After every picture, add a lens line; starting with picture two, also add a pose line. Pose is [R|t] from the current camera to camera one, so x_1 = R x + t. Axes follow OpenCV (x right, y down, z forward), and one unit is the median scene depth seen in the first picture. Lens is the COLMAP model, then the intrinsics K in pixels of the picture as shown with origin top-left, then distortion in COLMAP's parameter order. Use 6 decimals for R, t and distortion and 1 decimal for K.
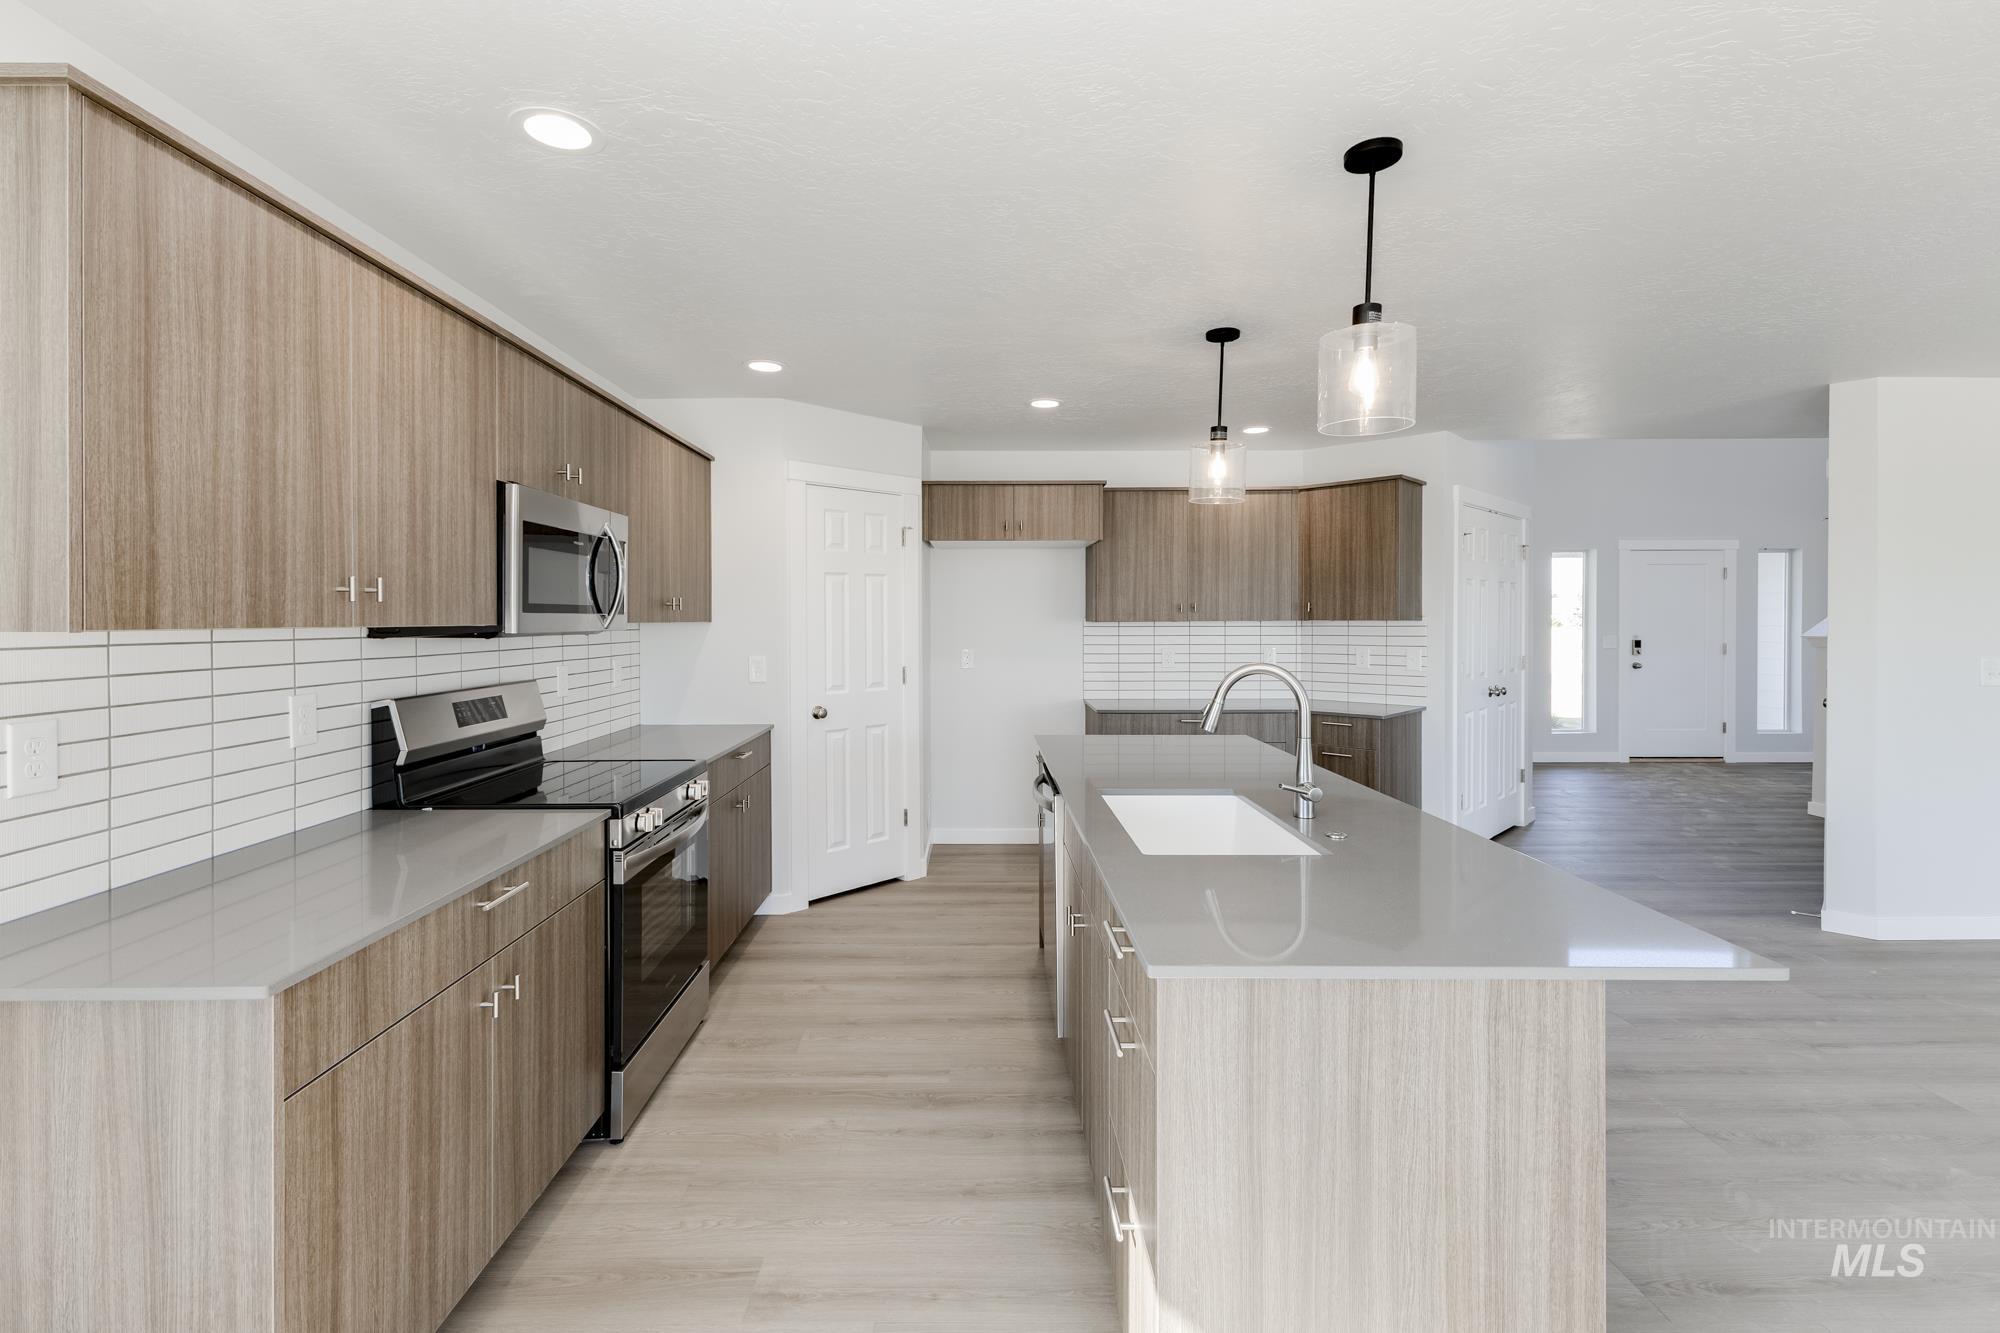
lens RADIAL K [[880.2, 0, 982.3], [0, 880.2, 626.9], [0, 0, 1]] dist [0.014801, -0.002322]
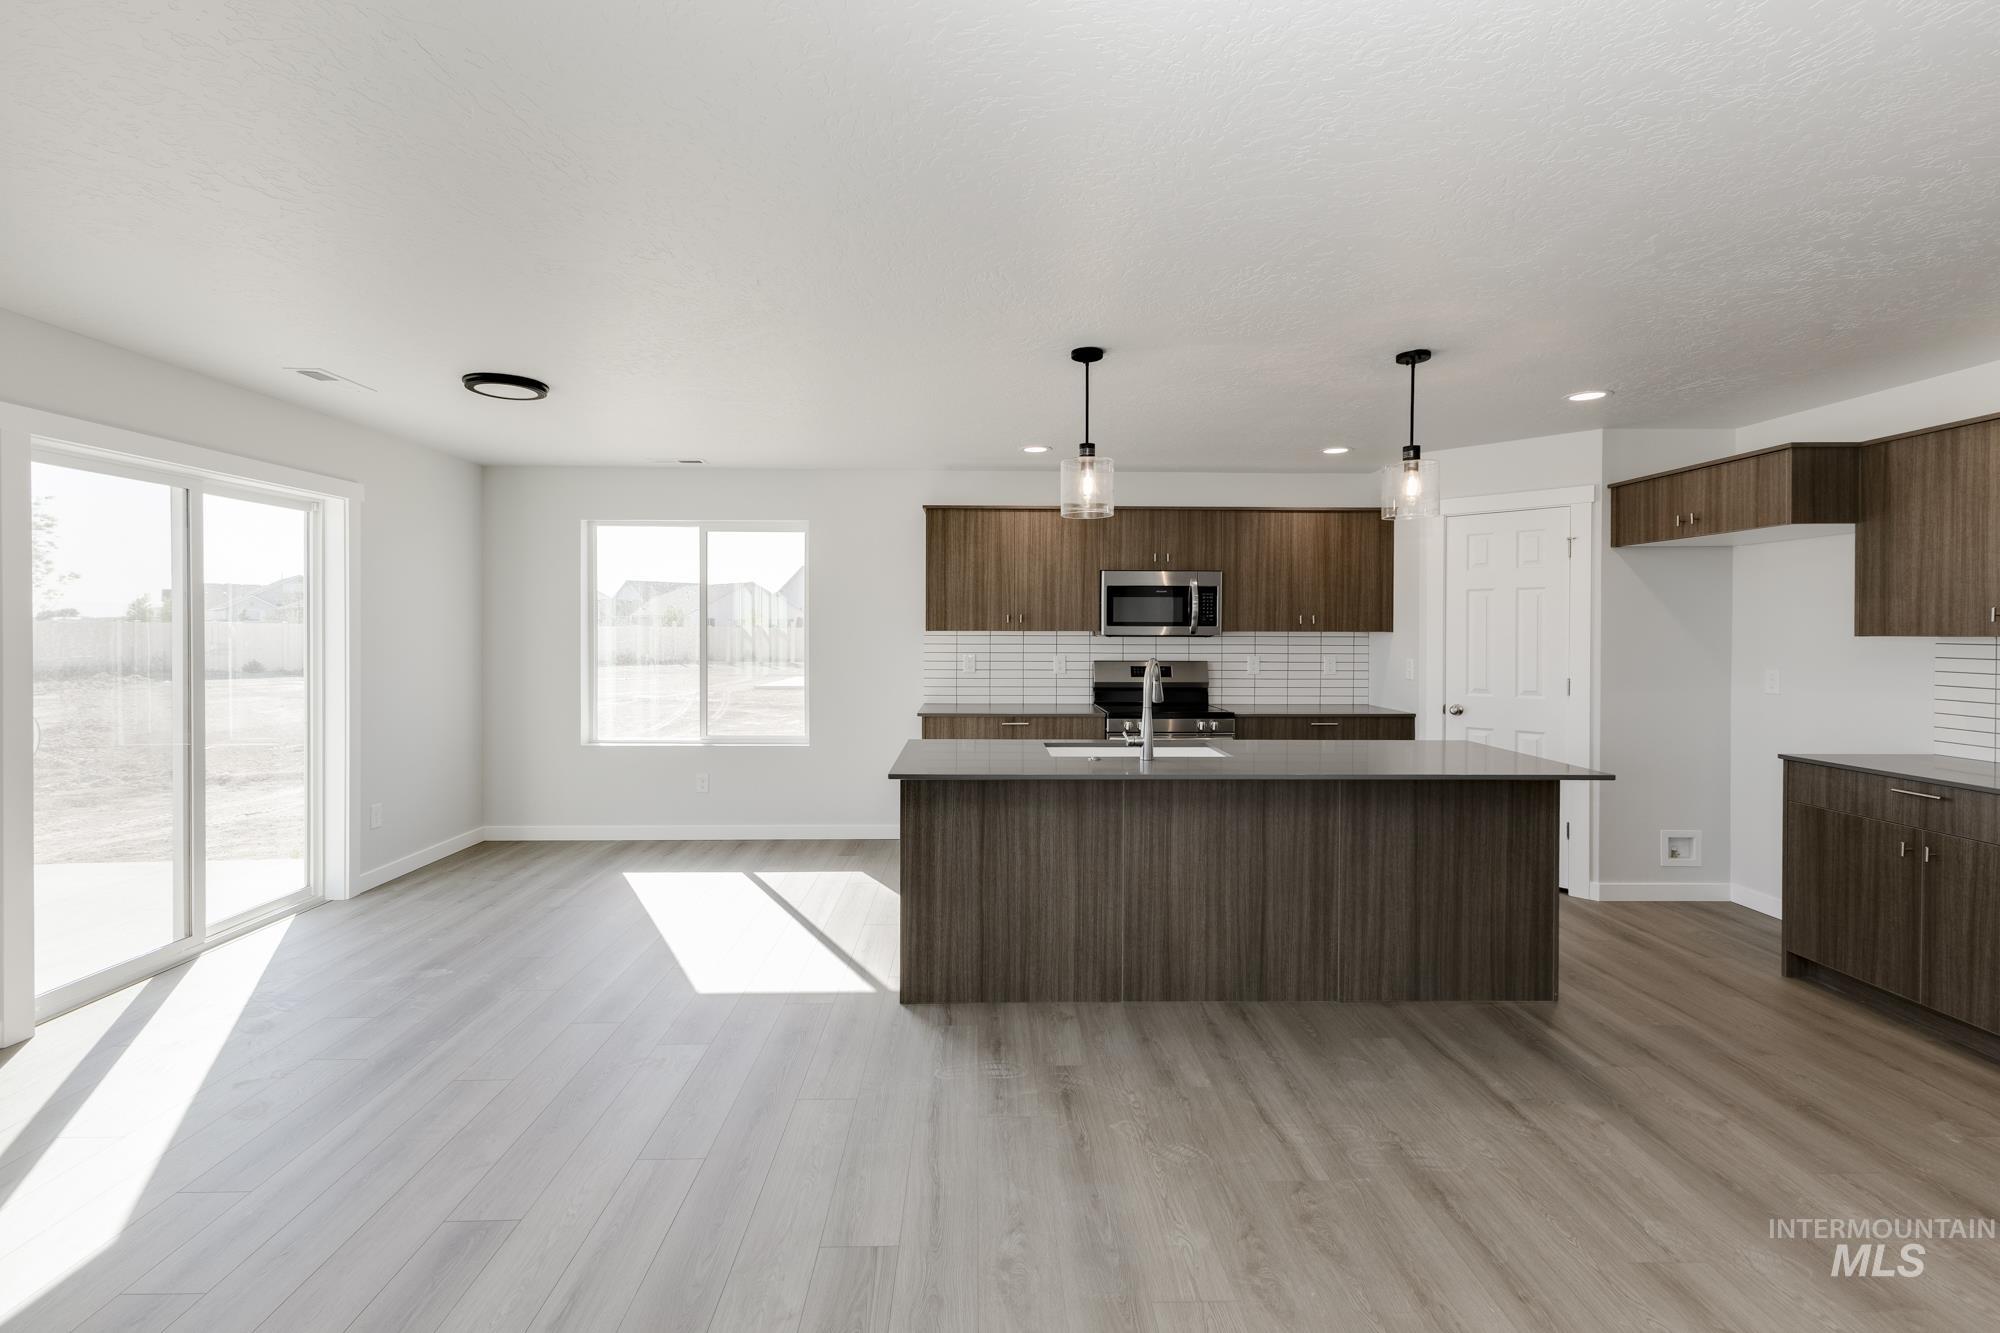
lens RADIAL K [[880.2, 0, 1001.8], [0, 880.2, 641.1], [0, 0, 1]] dist [0.014801, -0.002322]
pose [[0.015183, 0.015974, -0.999757, 1.583979], [-0.012656, 0.999795, 0.015783, -0.008620], [0.999805, 0.012413, 0.015382, 0.611268]]
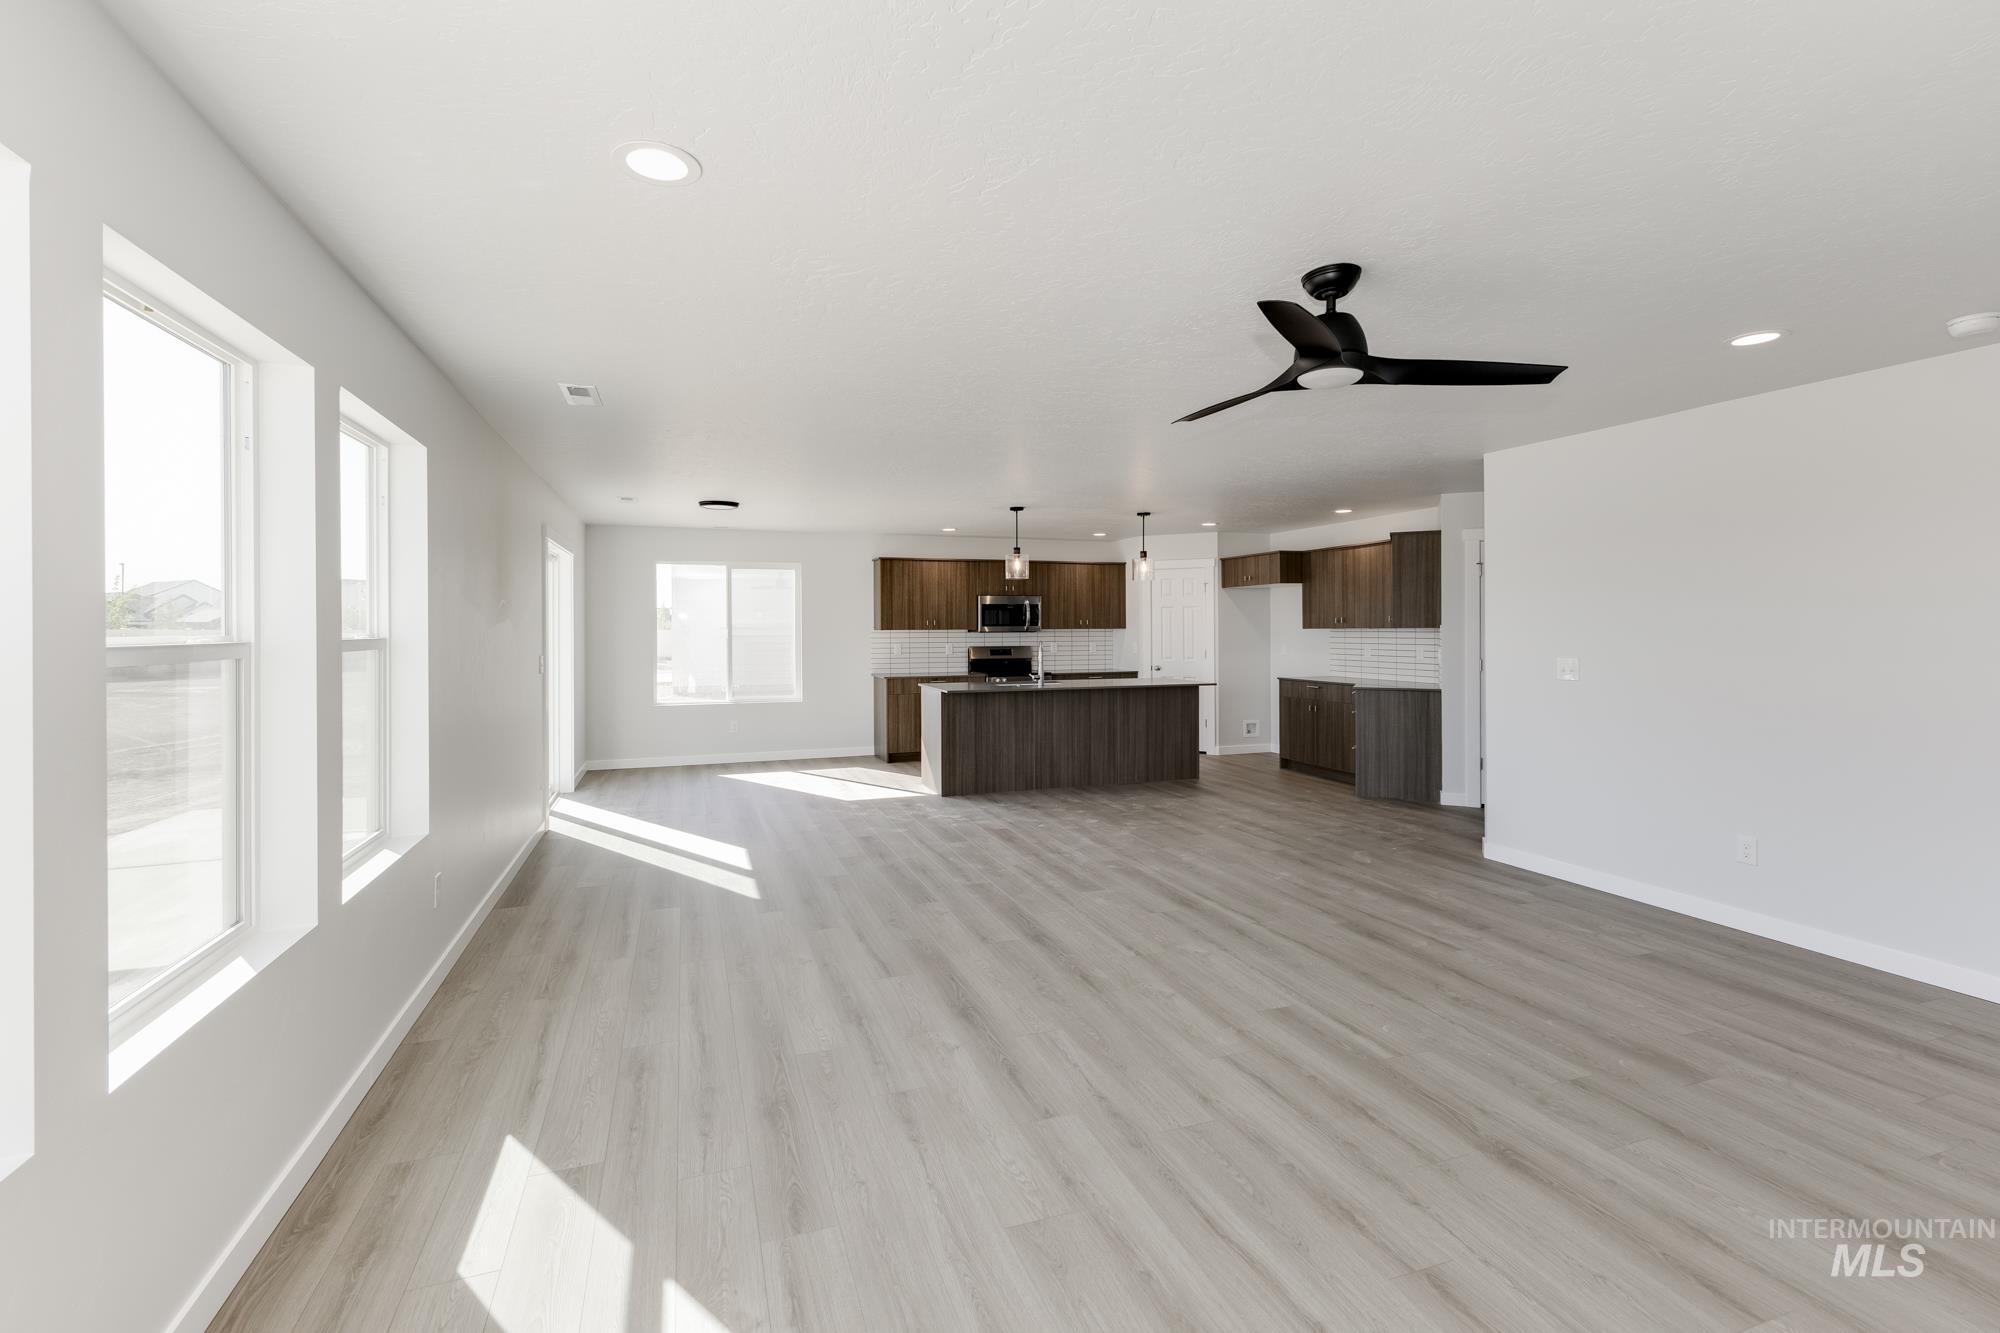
lens RADIAL K [[880.2, 0, 1000.6], [0, 880.2, 646.9], [0, 0, 1]] dist [0.014801, -0.002322]
pose [[0.329750, 0.019726, -0.943862, 3.019536], [-0.004074, 0.999802, 0.019472, -0.001918], [0.944060, -0.002576, 0.329765, -0.246230]]
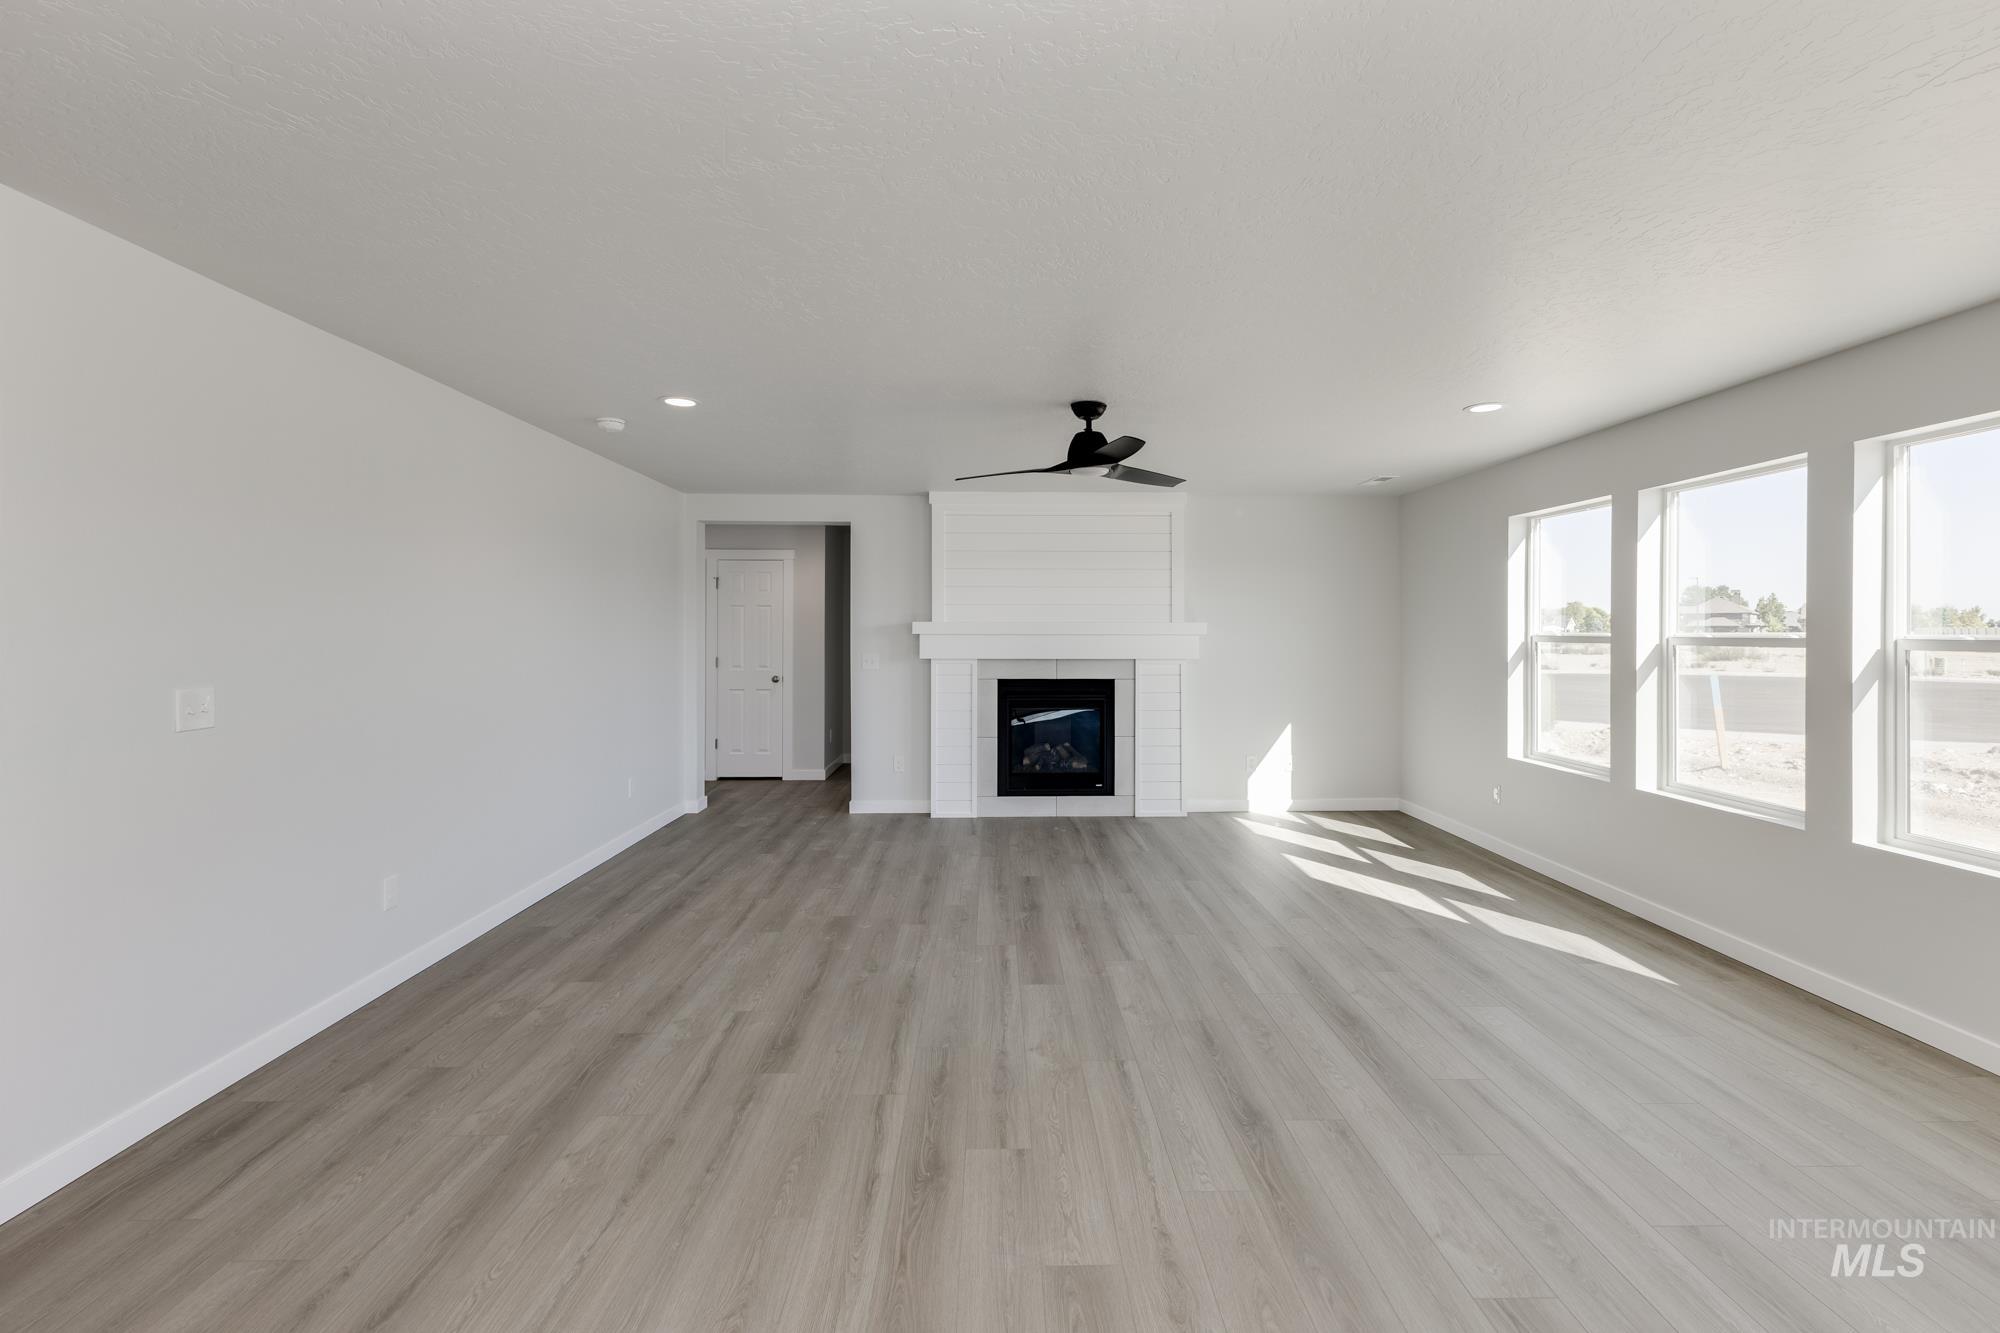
lens RADIAL K [[880.2, 0, 1016.3], [0, 880.2, 612.2], [0, 0, 1]] dist [0.014801, -0.002322]
pose [[-0.012643, 0.022071, 0.999676, 0.664980], [0.007138, 0.999733, -0.021982, -0.003823], [-0.999895, 0.006857, -0.012797, 0.572429]]
